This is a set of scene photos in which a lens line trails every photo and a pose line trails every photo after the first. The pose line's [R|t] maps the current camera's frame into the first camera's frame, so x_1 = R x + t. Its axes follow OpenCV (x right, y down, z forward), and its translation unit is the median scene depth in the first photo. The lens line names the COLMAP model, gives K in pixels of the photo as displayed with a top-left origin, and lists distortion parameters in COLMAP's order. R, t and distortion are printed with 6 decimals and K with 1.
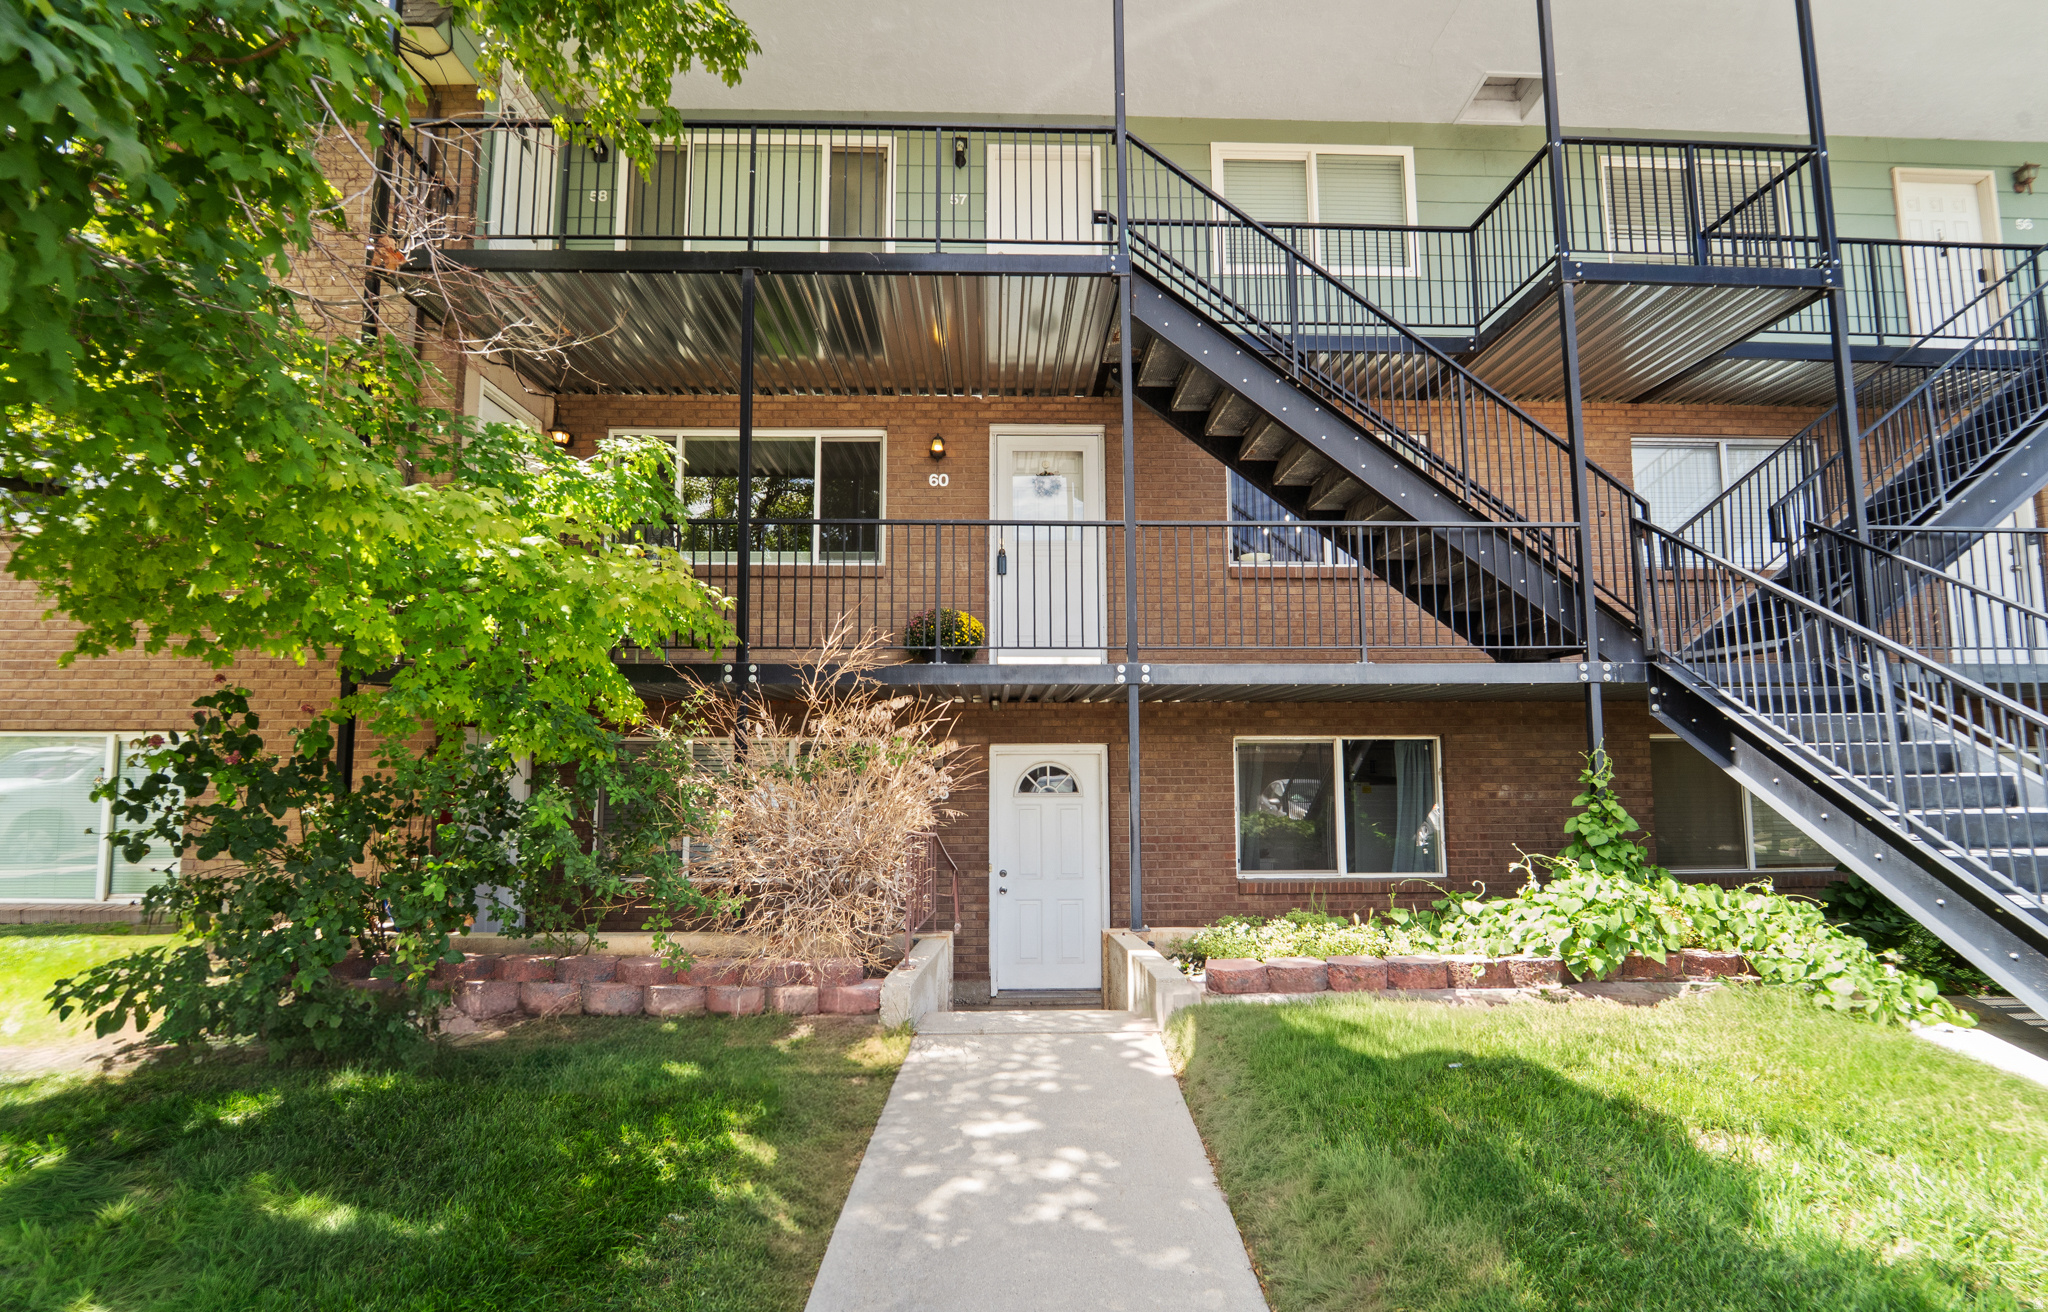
lens RADIAL K [[885.4, 0, 1024.0], [0, 885.4, 656.0], [0, 0, 1]] dist [-0.017482, -0.000238]
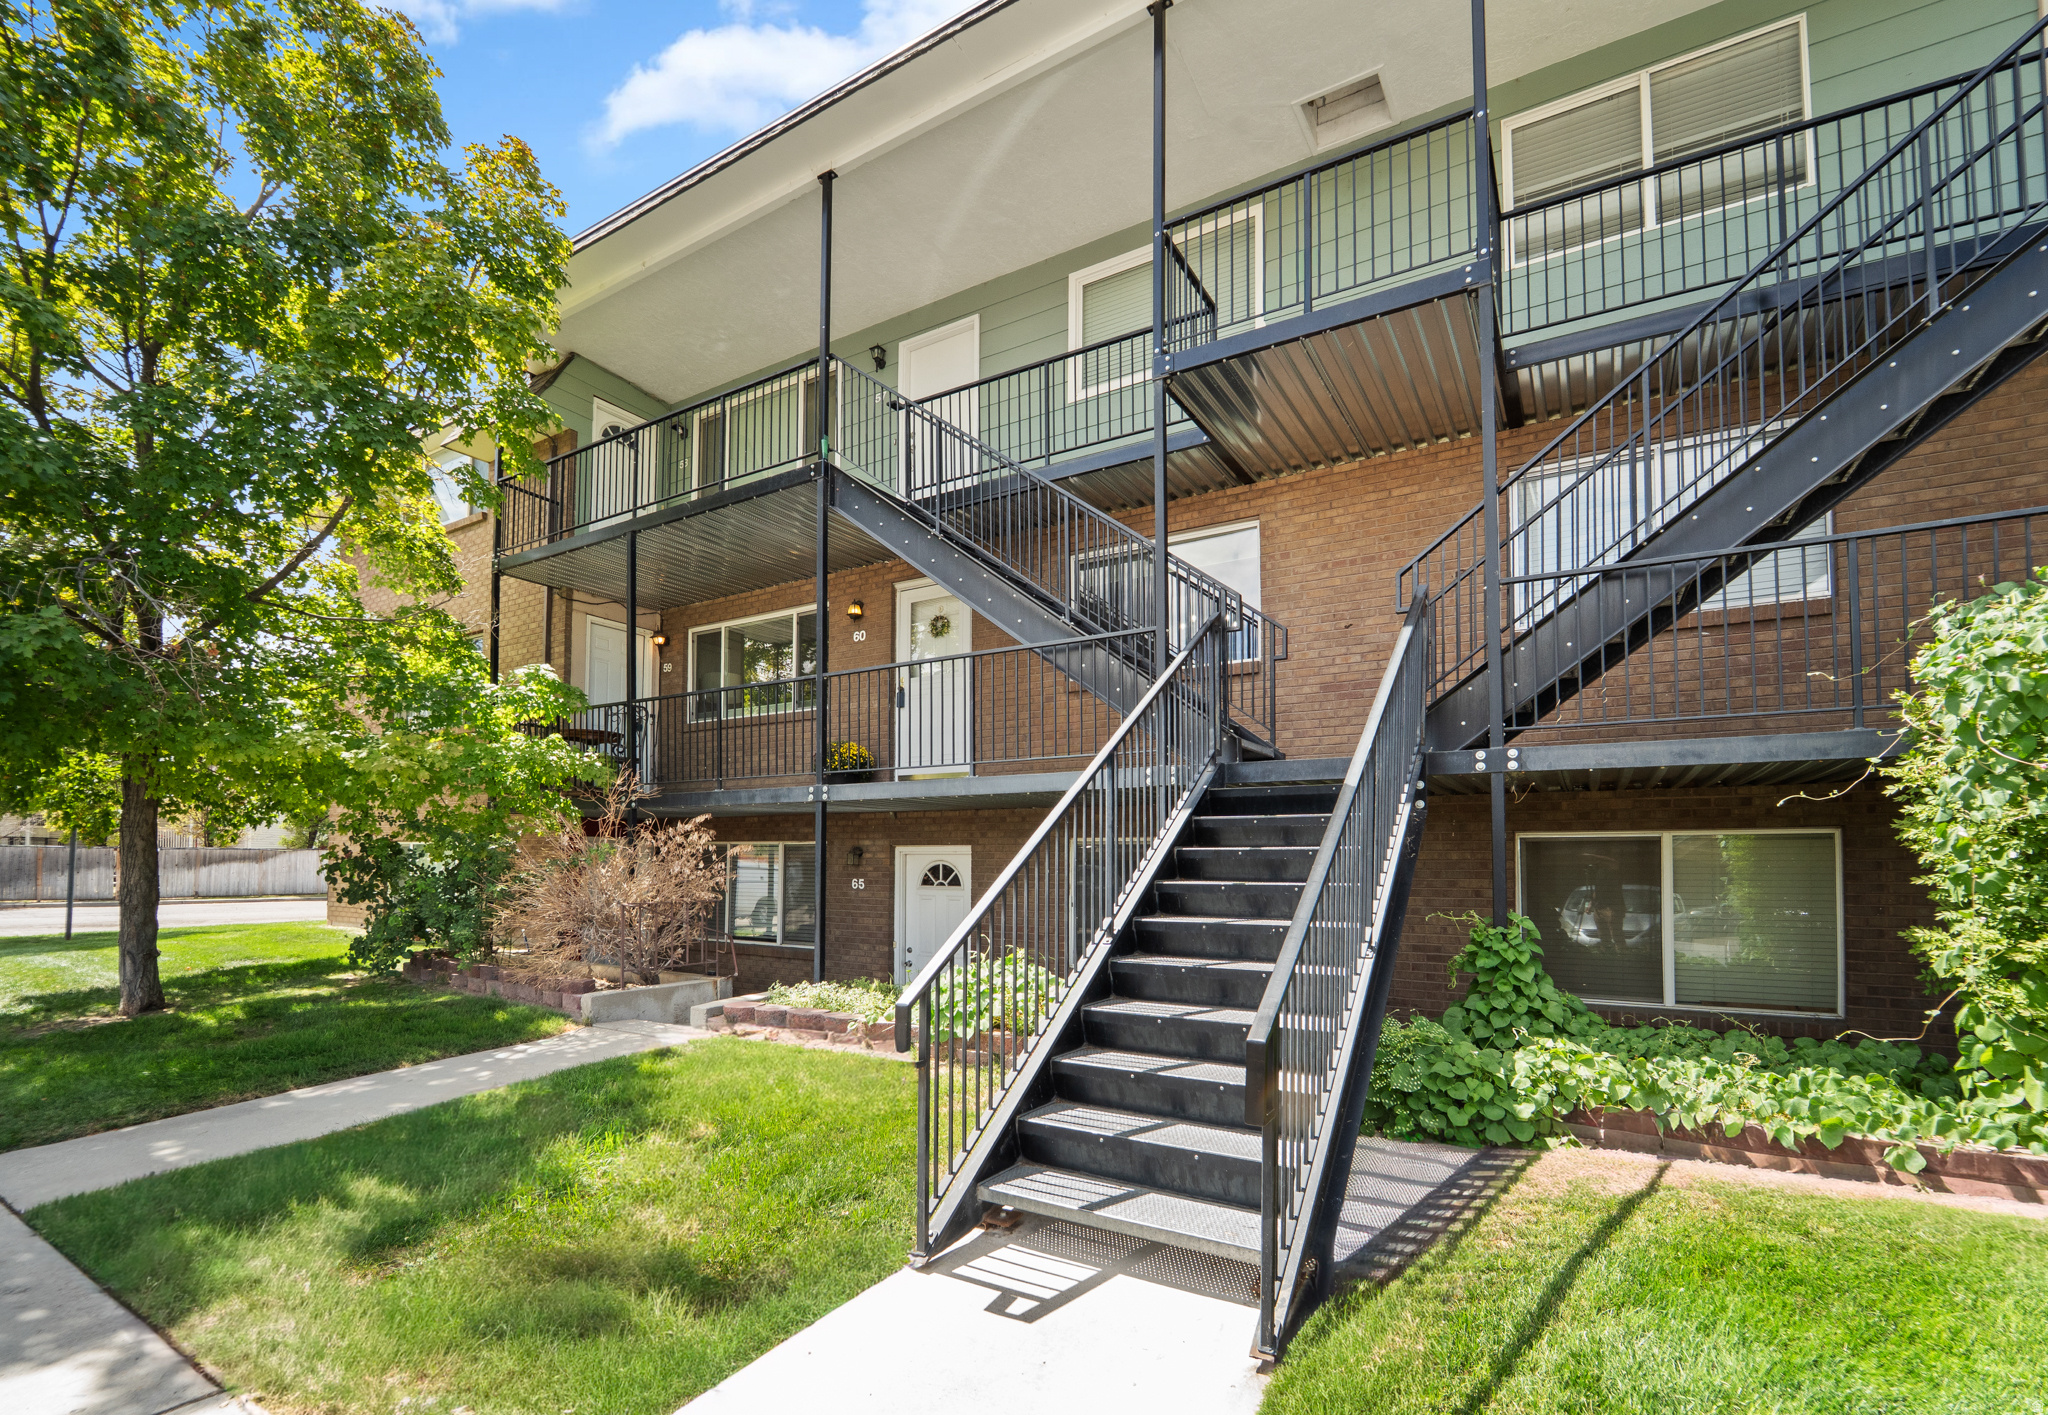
lens RADIAL K [[920.6, 0, 1026.3], [0, 920.6, 789.7], [0, 0, 1]] dist [-0.015692, -0.000102]
pose [[0.839839, -0.036463, -0.541610, 0.799403], [0.059088, 0.997954, 0.024439, 0.000455], [0.539611, -0.052527, 0.840274, 0.021873]]
